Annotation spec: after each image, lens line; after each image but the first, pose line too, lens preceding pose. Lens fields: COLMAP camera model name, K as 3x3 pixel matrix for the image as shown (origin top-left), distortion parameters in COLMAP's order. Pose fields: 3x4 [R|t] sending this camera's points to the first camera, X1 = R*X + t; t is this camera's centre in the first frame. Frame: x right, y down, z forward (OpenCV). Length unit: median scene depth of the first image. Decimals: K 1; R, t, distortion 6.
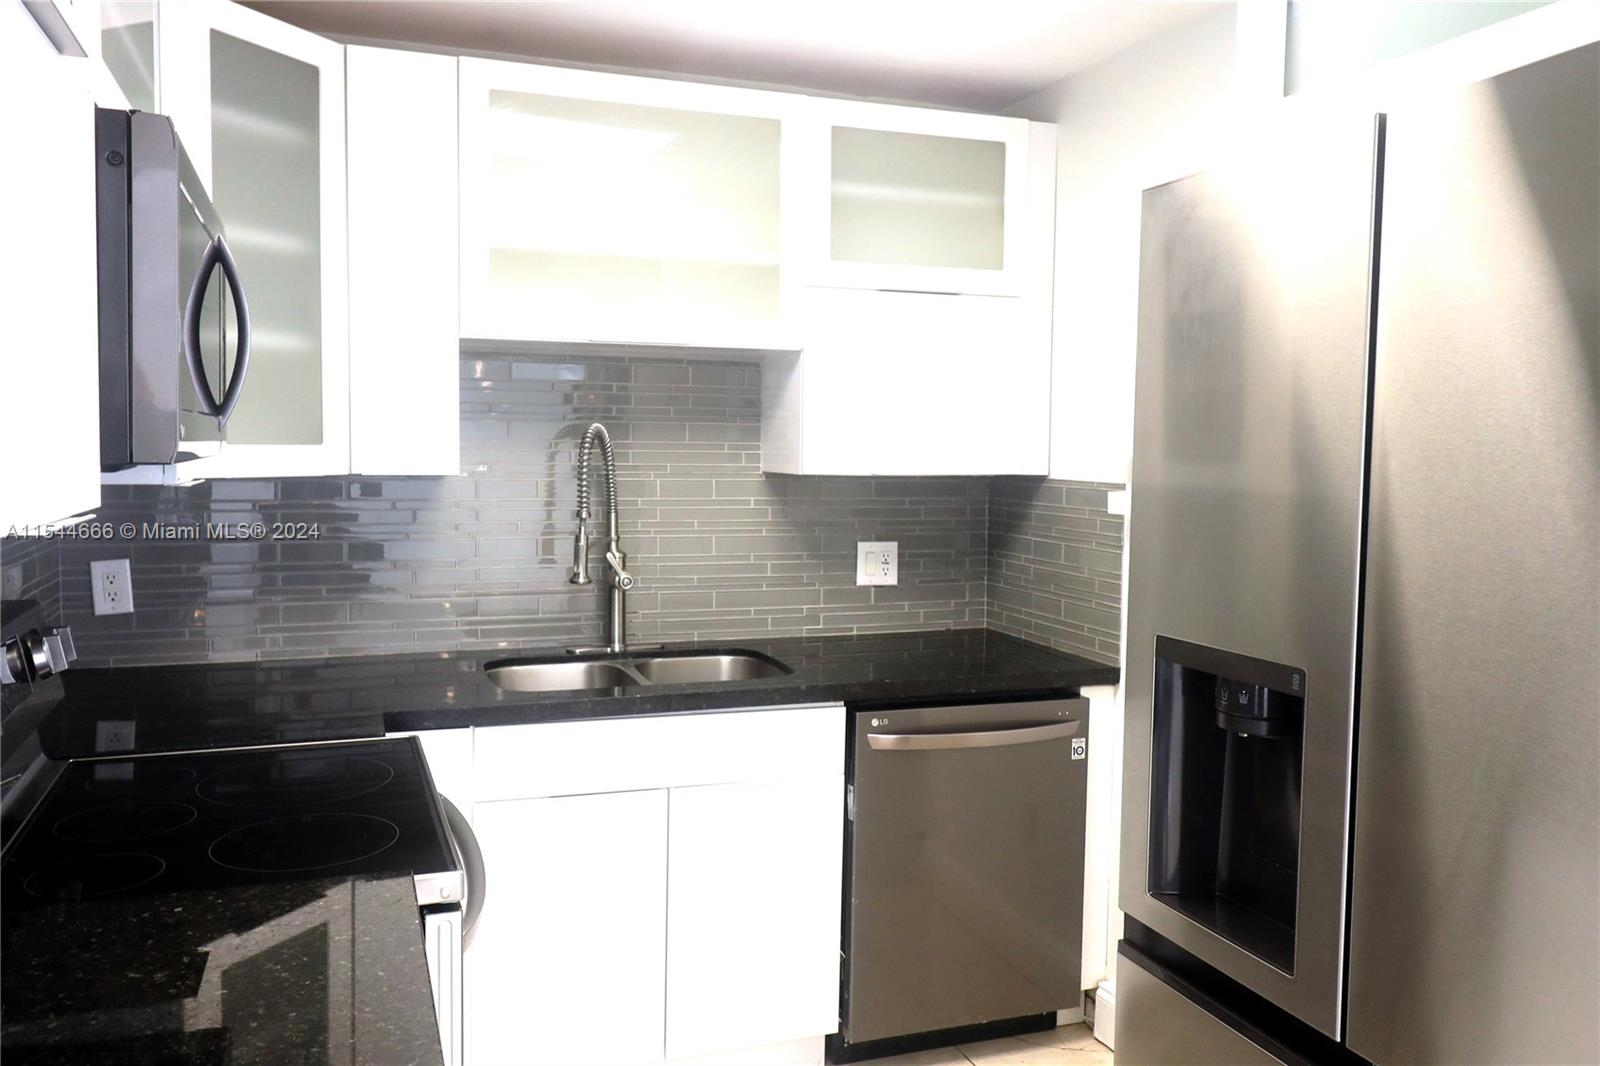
lens RADIAL K [[1255.5, 0, 805.9], [0, 1255.5, 524.2], [0, 0, 1]] dist [0.006861, -0.026467]
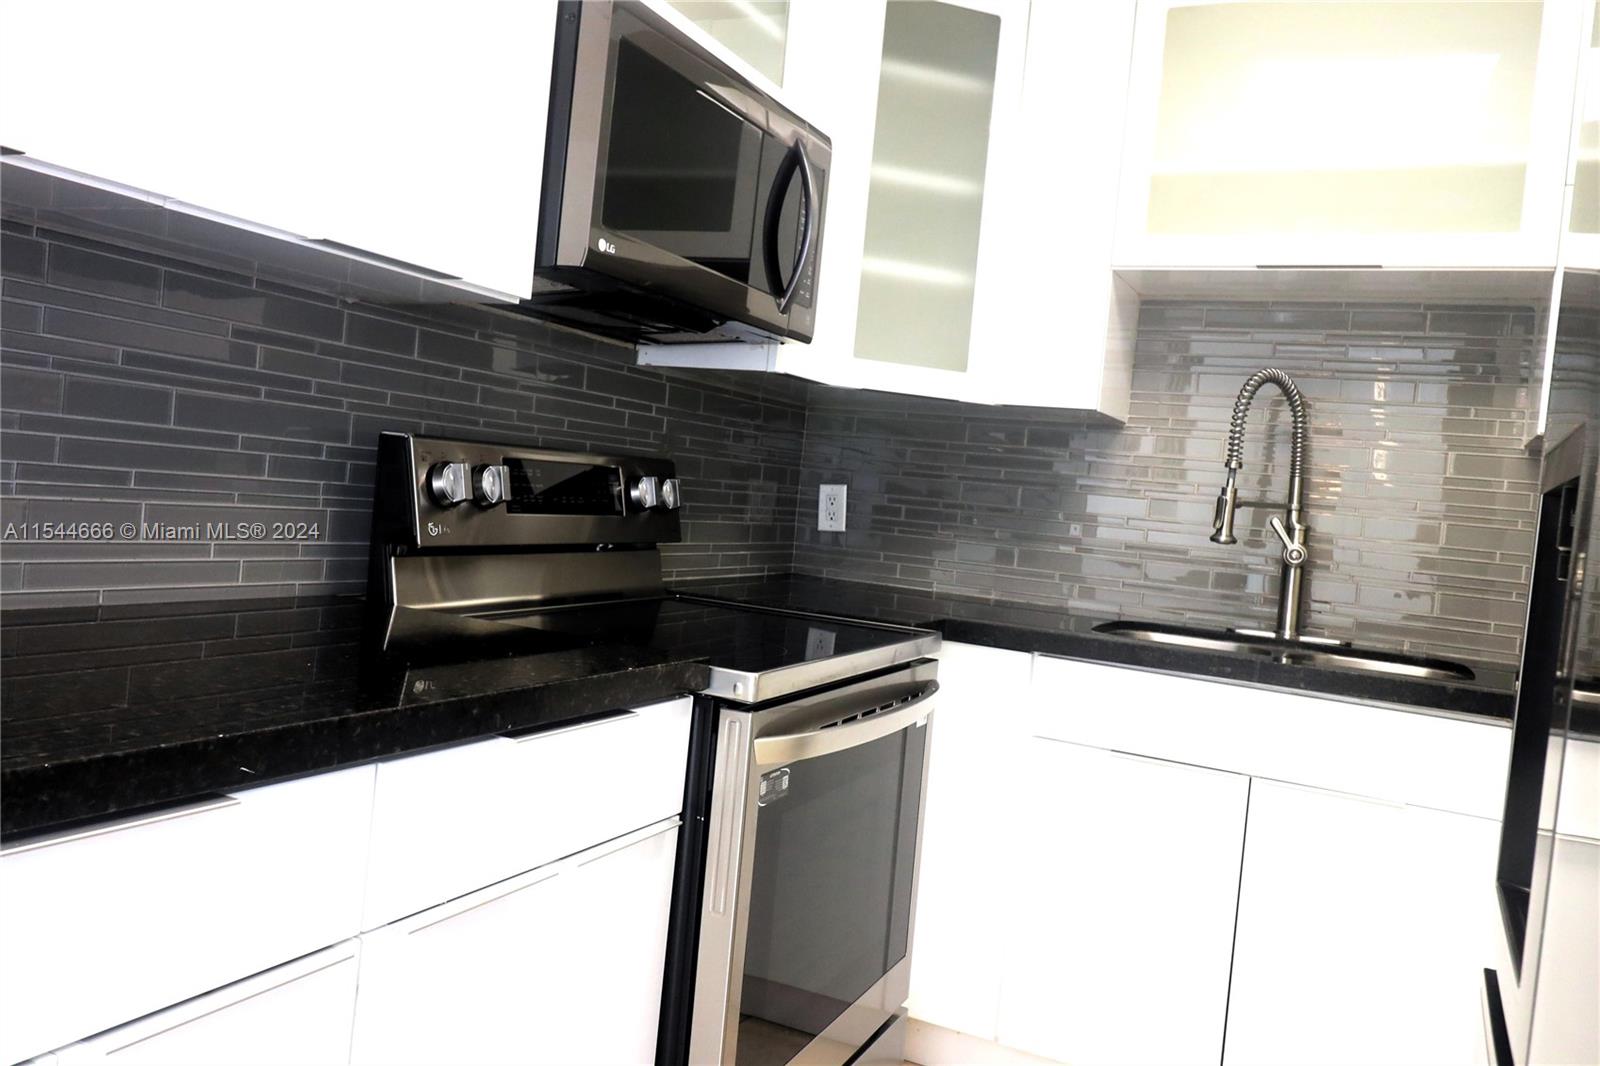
lens RADIAL K [[1255.5, 0, 795.6], [0, 1255.5, 524.5], [0, 0, 1]] dist [0.006861, -0.026467]
pose [[0.683997, 0.067611, -0.726344, 0.247897], [-0.130138, 0.991033, -0.030302, 0.097269], [0.717782, 0.115251, 0.686663, 0.168095]]
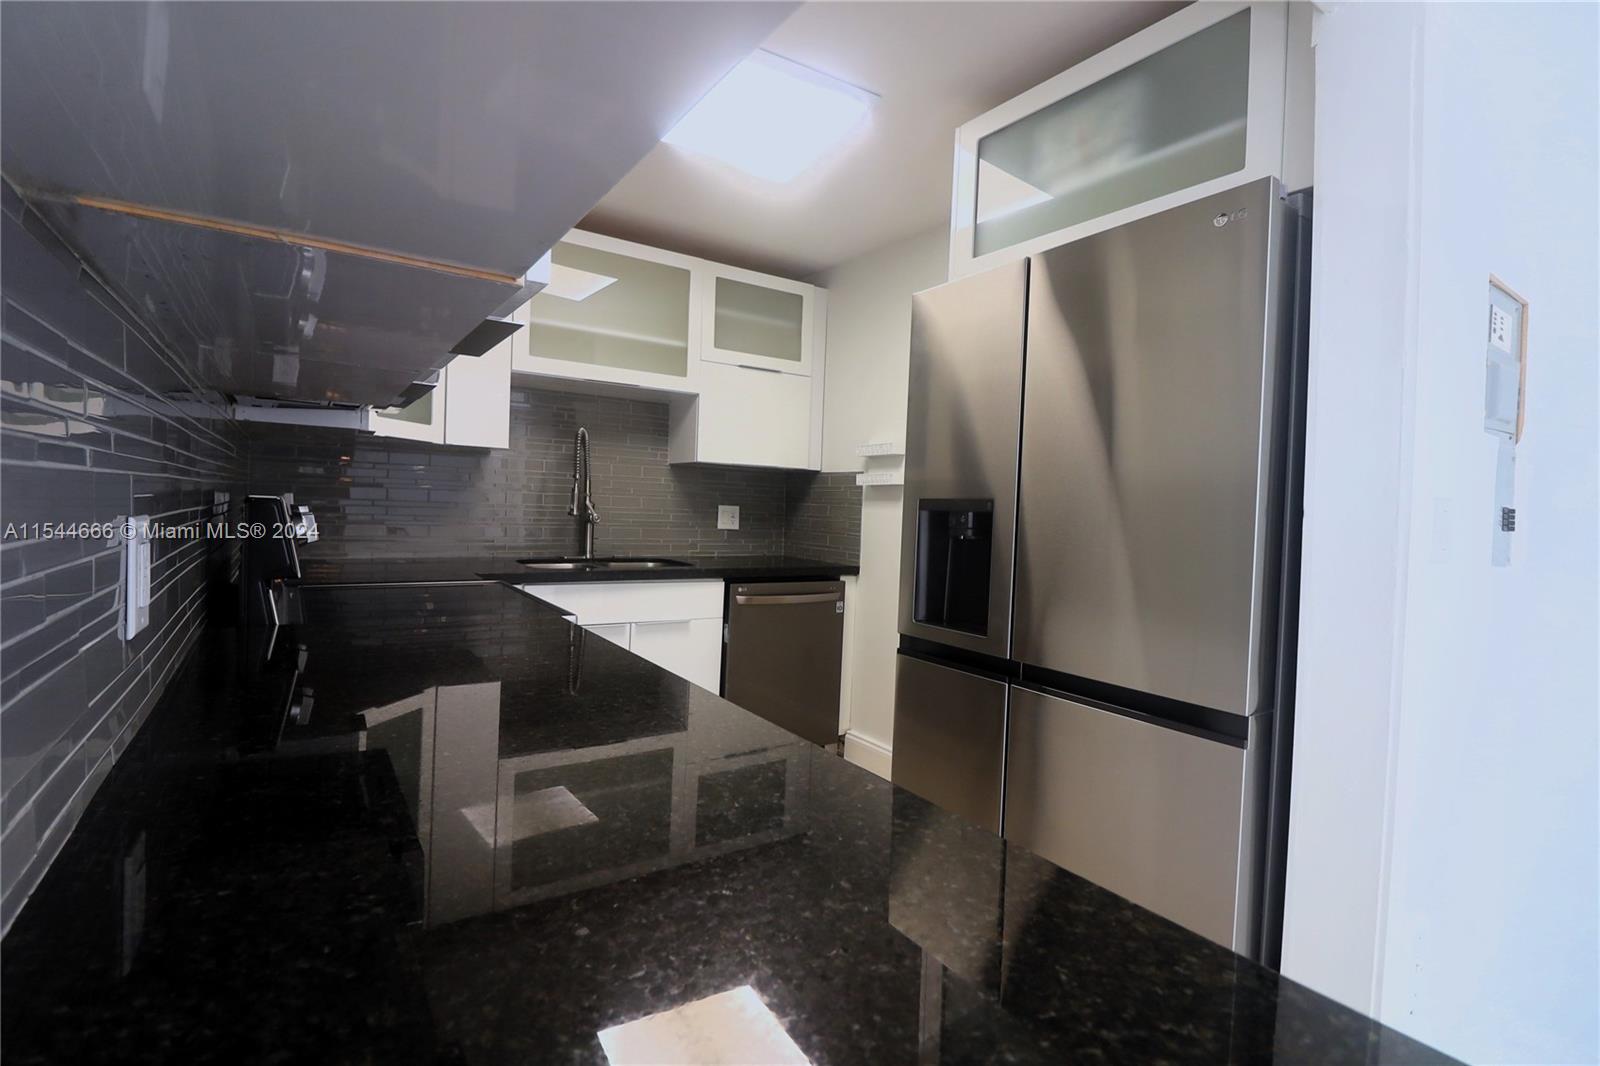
lens RADIAL K [[739.5, 0, 805.9], [0, 739.5, 529.0], [0, 0, 1]] dist [-0.016028, -0.005035]
pose [[0.969561, 0.015363, 0.244366, -0.112440], [-0.007959, 0.999480, -0.031258, 0.093228], [-0.244719, 0.028361, 0.969179, -0.093607]]
